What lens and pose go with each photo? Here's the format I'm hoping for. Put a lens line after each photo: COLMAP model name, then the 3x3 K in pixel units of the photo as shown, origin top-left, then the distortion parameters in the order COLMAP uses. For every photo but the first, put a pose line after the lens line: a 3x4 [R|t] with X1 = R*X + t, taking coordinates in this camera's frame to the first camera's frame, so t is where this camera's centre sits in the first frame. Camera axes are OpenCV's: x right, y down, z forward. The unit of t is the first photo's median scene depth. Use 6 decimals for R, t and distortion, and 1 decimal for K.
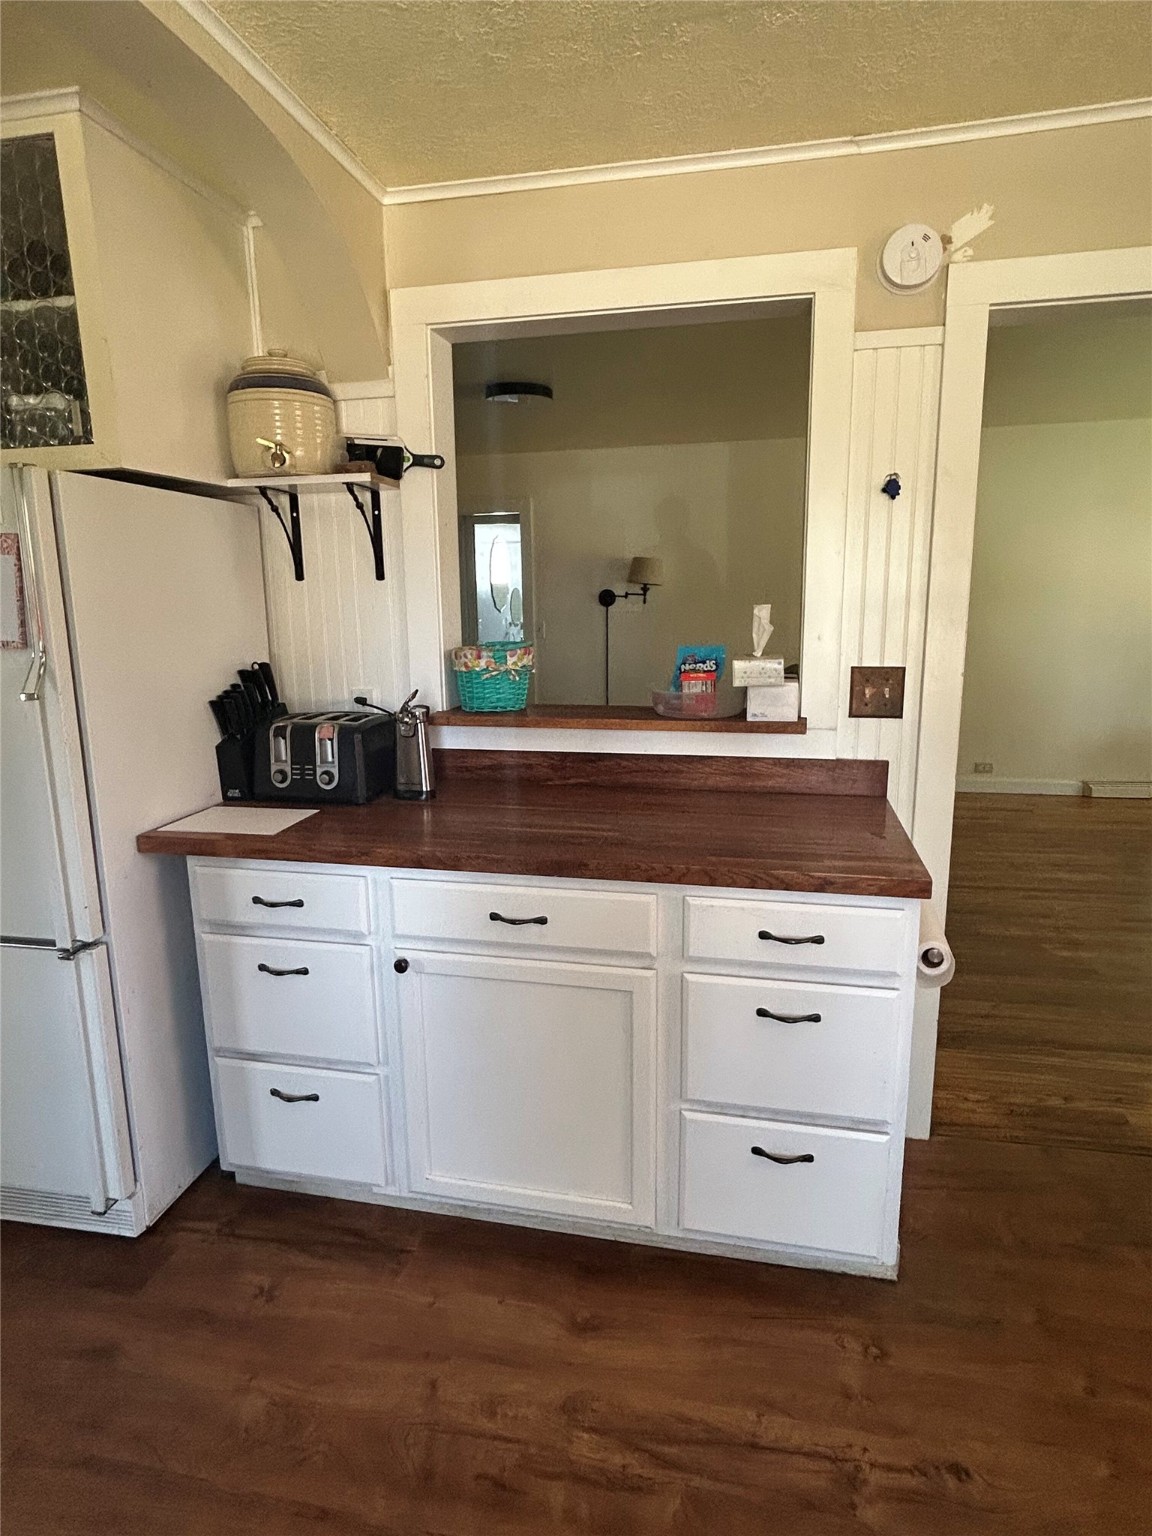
lens RADIAL K [[840.3, 0, 583.4], [0, 840.3, 761.9], [0, 0, 1]] dist [-0.005076, 0.006093]
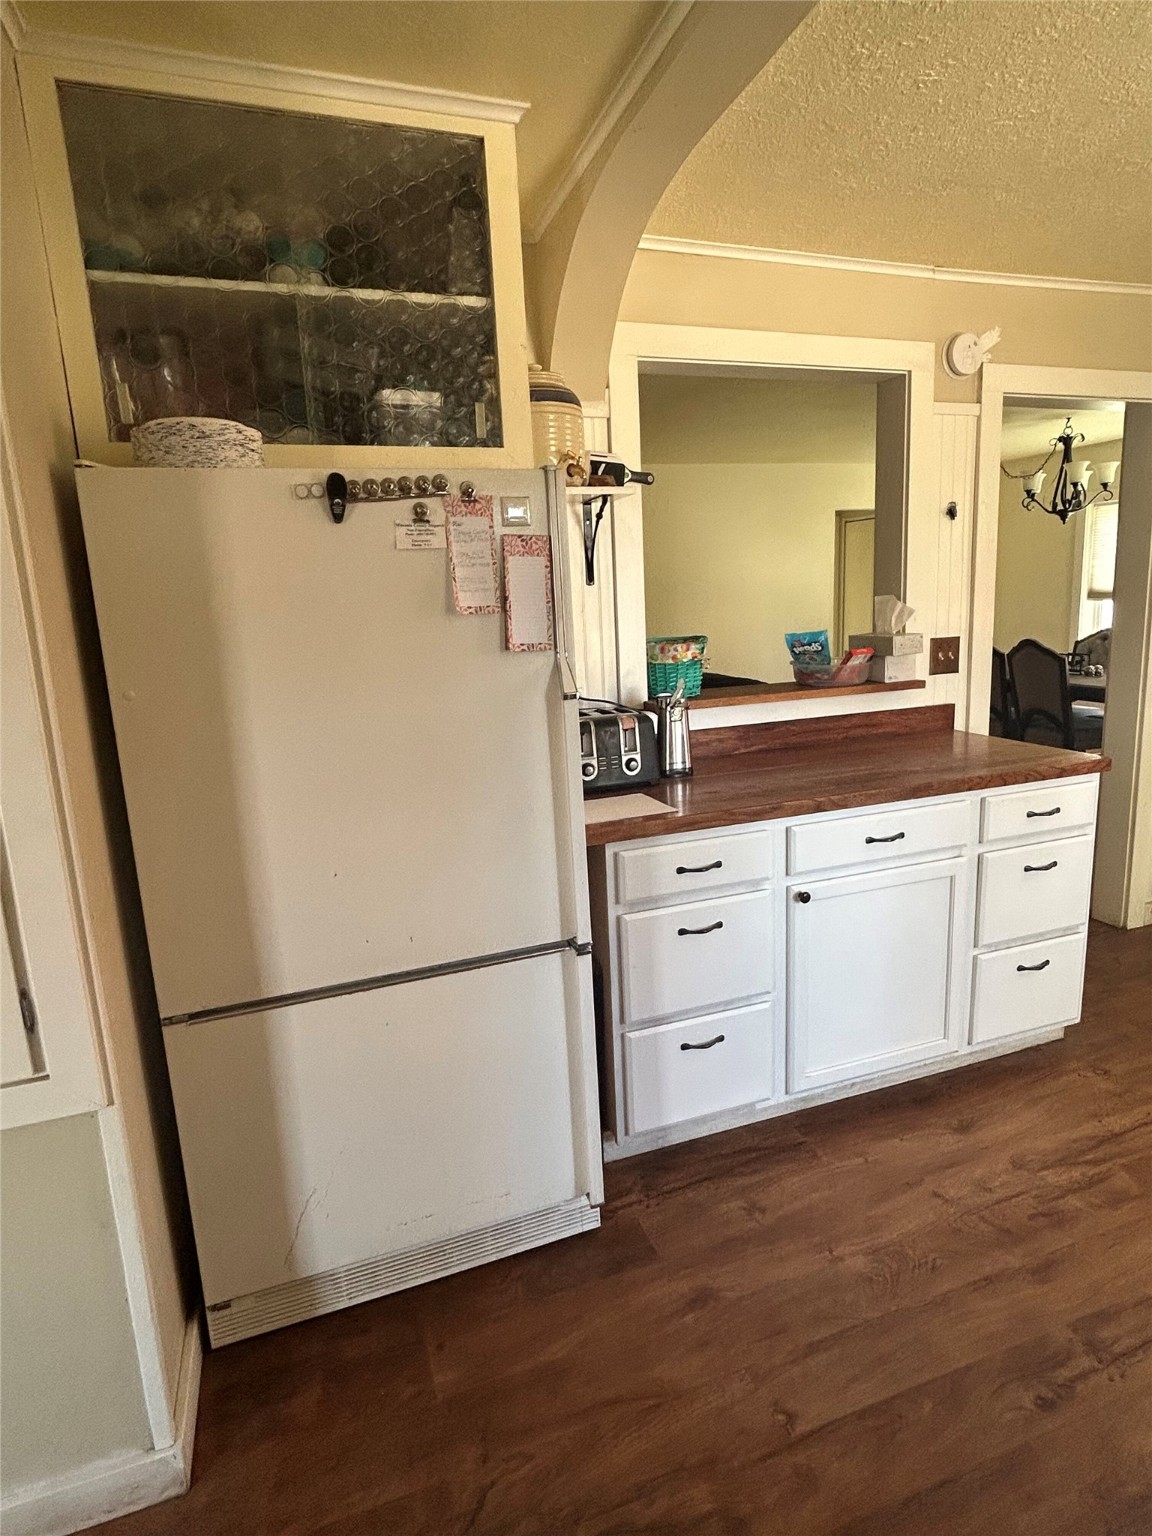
lens RADIAL K [[840.3, 0, 585.0], [0, 840.3, 769.6], [0, 0, 1]] dist [-0.005076, 0.006093]
pose [[0.854402, -0.129421, 0.503236, -0.993626], [0.136683, 0.990356, 0.022635, -0.008355], [-0.501313, 0.049444, 0.863852, 0.100538]]
